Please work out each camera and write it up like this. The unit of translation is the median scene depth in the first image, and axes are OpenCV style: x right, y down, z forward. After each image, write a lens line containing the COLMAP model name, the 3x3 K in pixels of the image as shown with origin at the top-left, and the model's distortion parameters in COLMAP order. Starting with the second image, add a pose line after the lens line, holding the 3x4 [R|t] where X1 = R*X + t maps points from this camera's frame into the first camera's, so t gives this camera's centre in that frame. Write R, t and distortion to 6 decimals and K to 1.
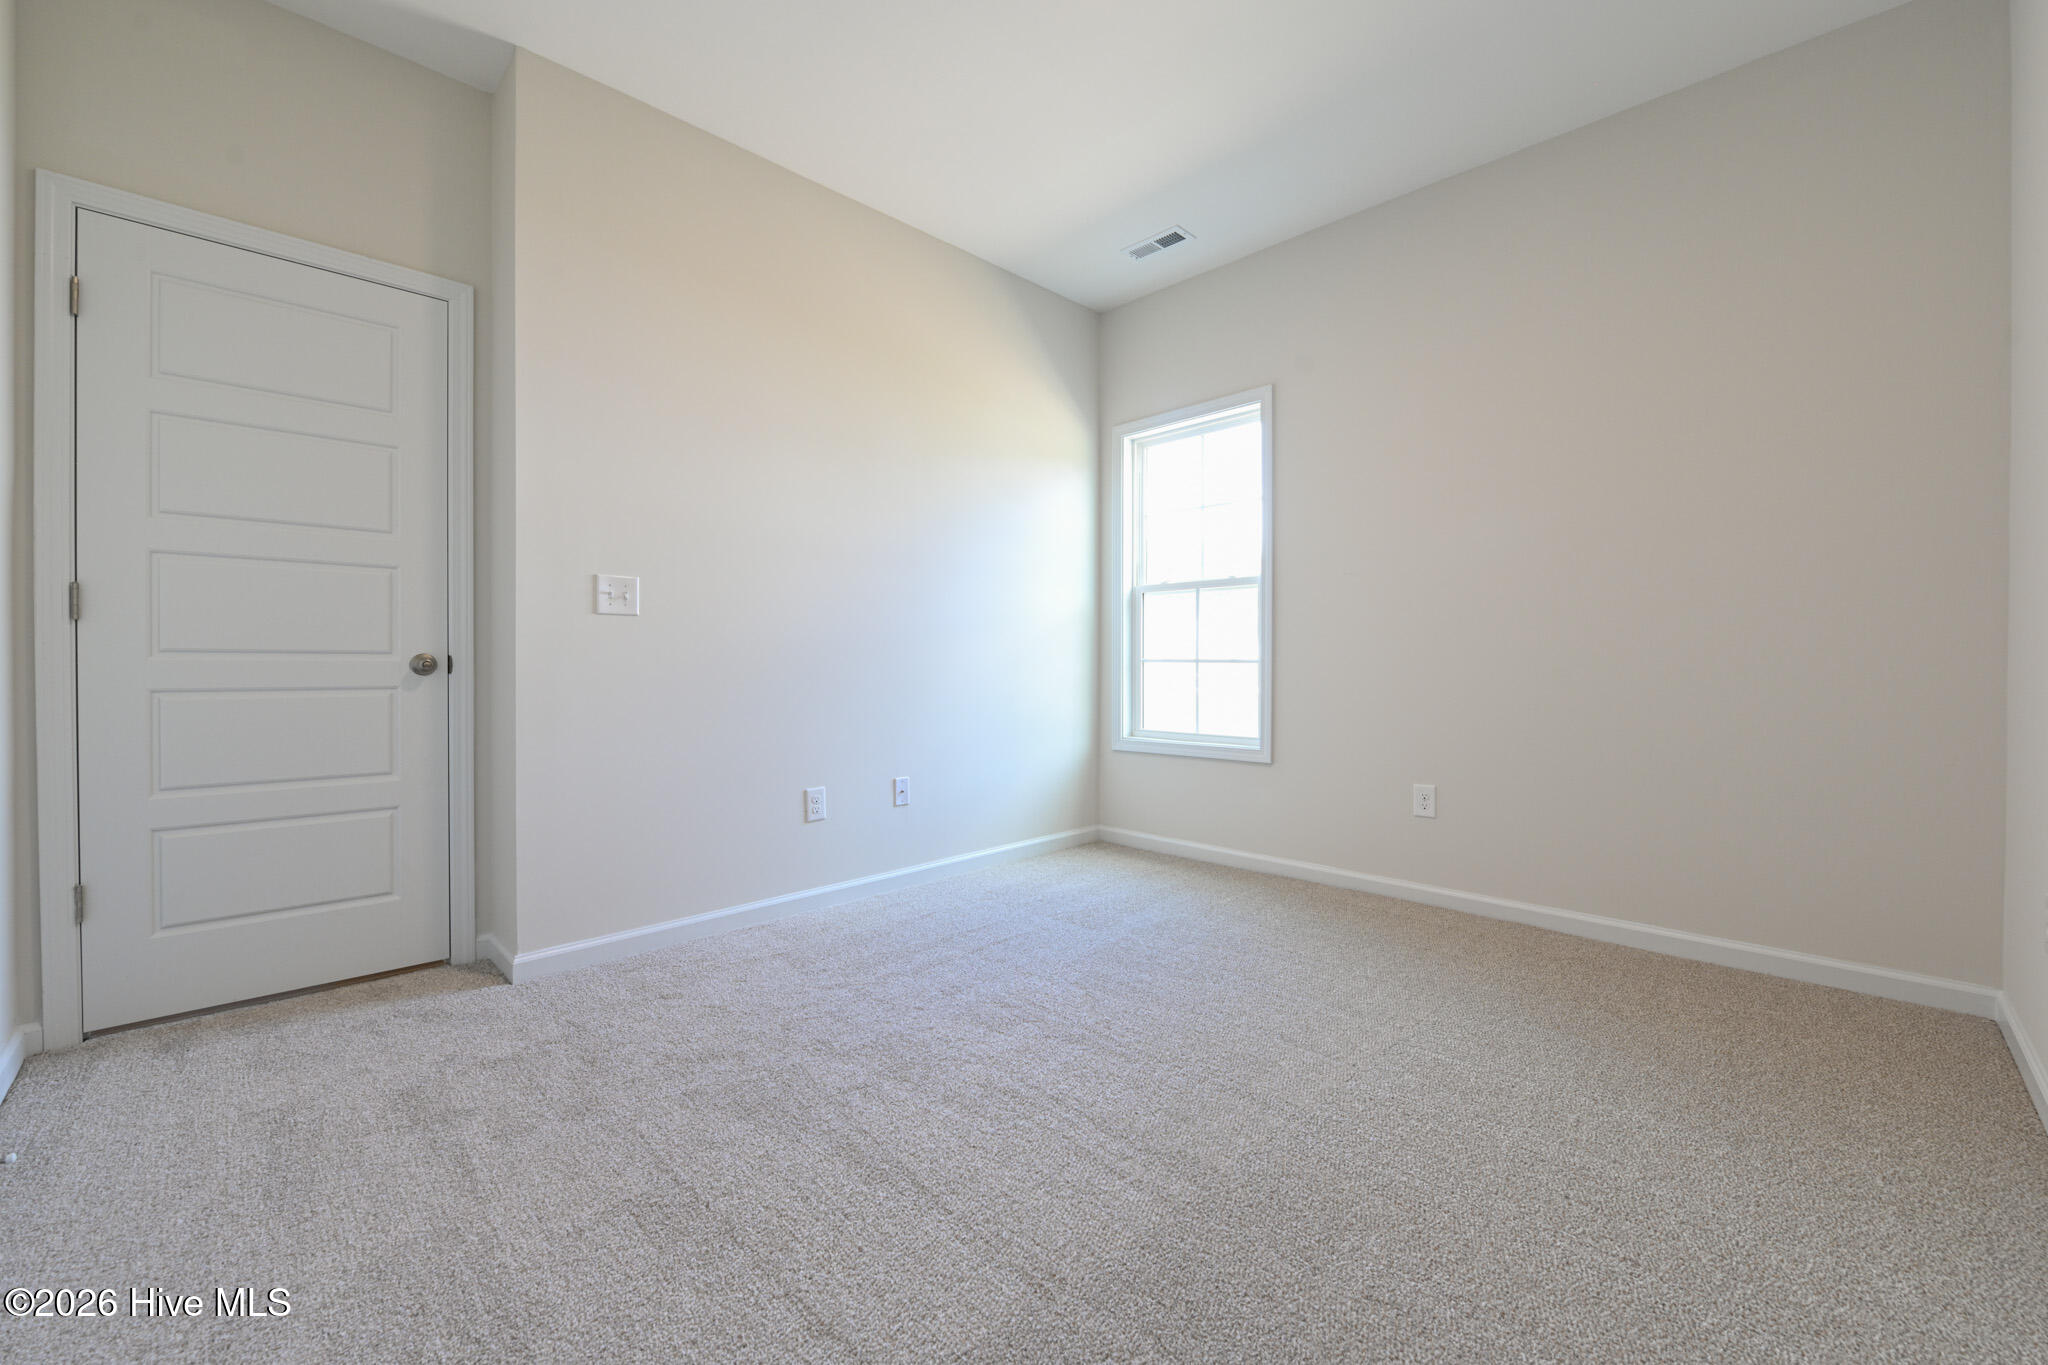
lens RADIAL K [[817.0, 0, 1026.5], [0, 817.0, 661.9], [0, 0, 1]] dist [-0.008852, -0.000222]
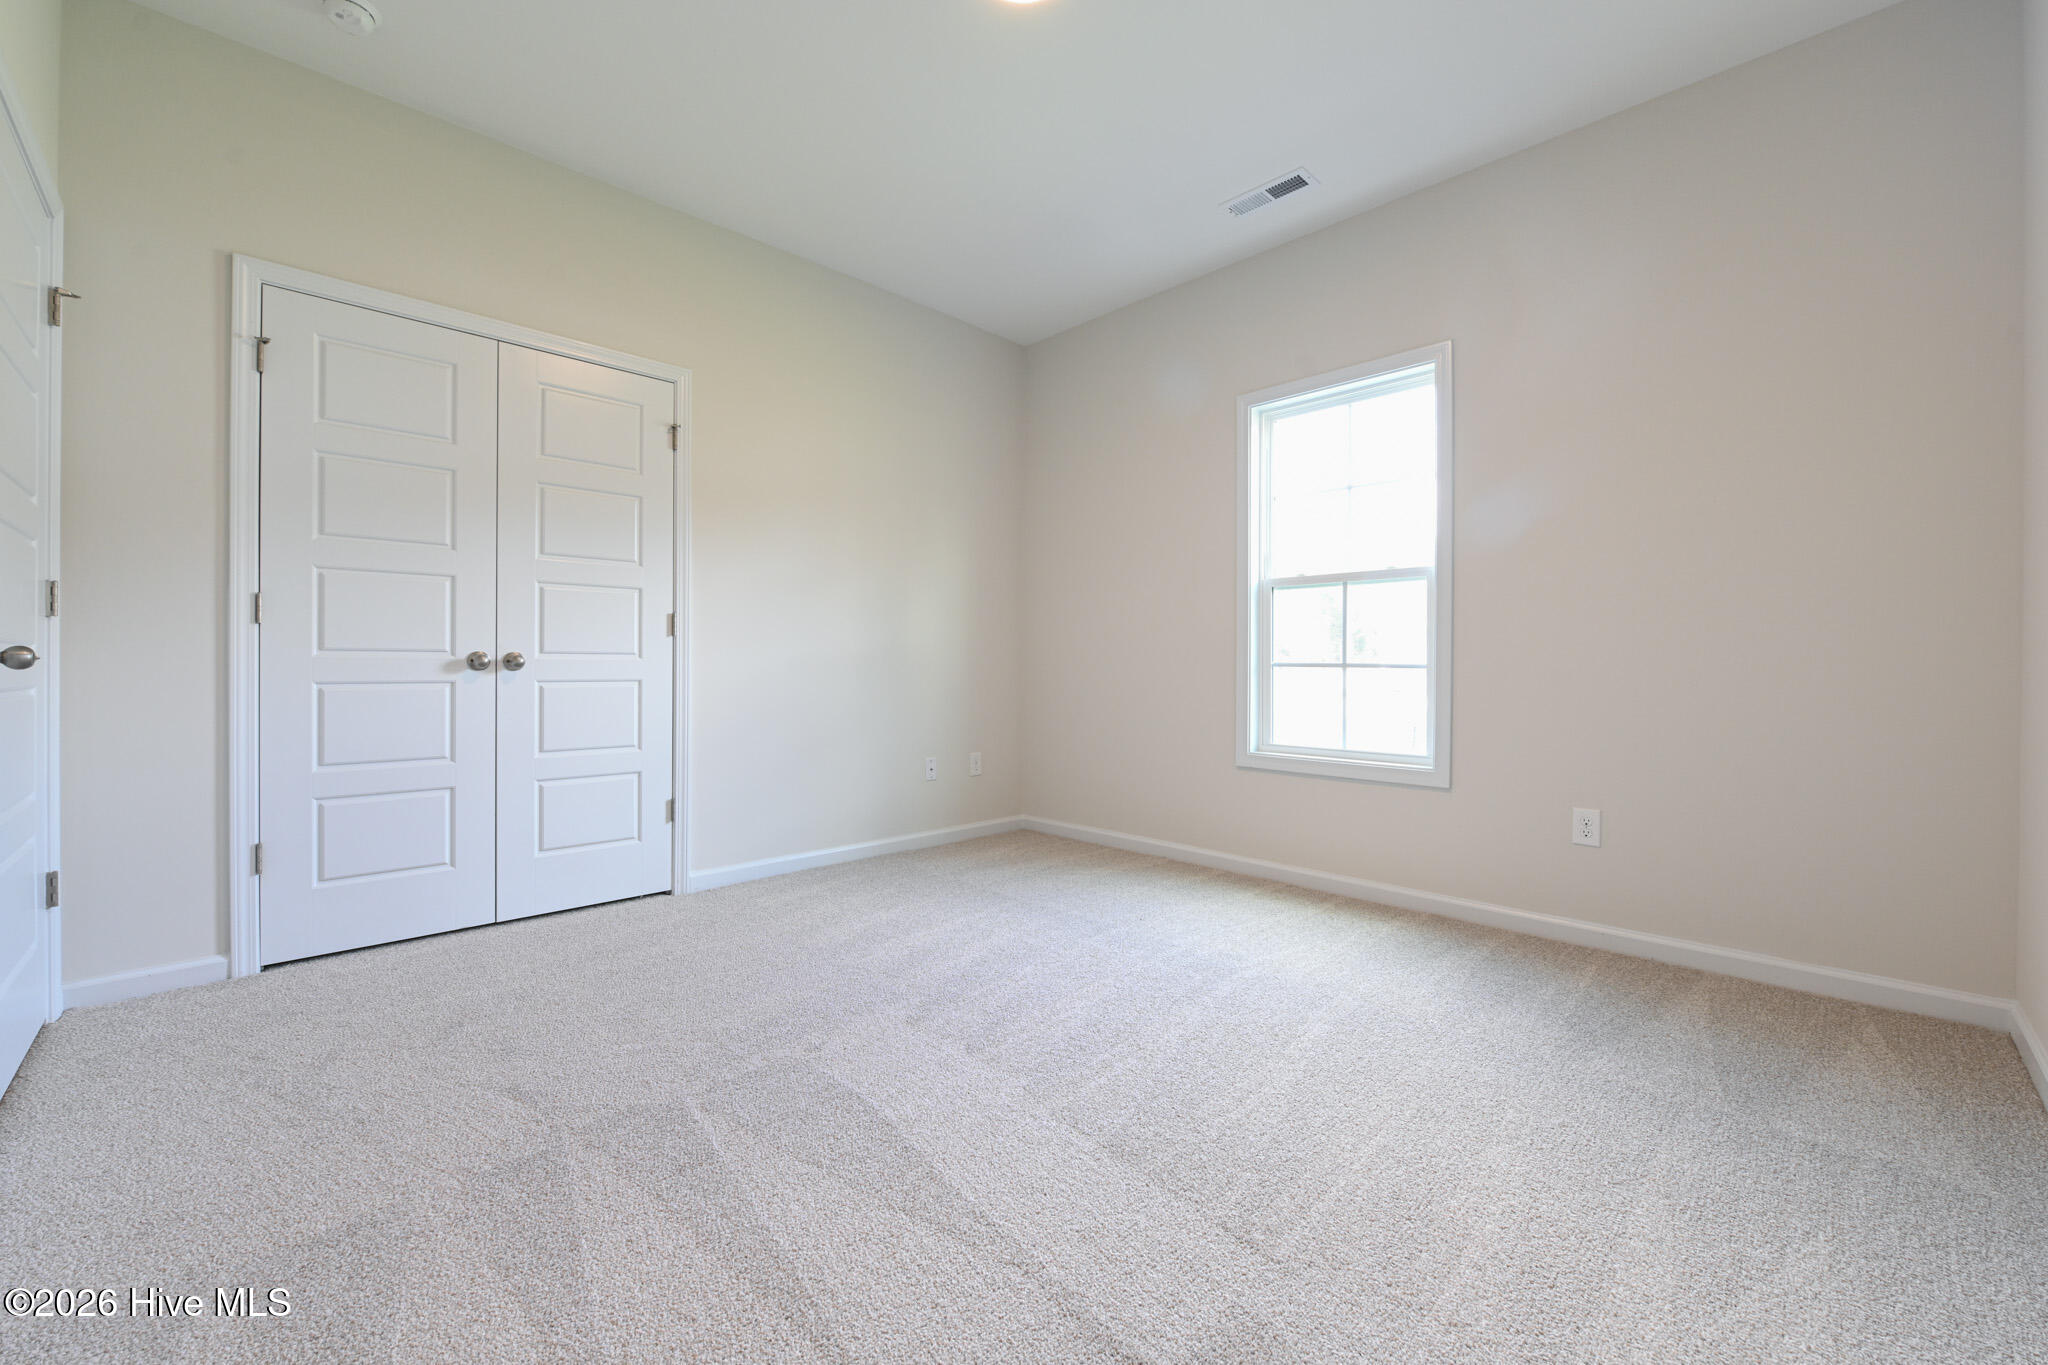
lens RADIAL K [[814.0, 0, 1021.2], [0, 814.0, 673.4], [0, 0, 1]] dist [-0.010312, -0.000425]
pose [[0.999980, 0.006209, 0.001256, -0.141677], [-0.006222, 0.999925, 0.010509, 0.000044], [-0.001191, -0.010517, 0.999944, 0.149802]]
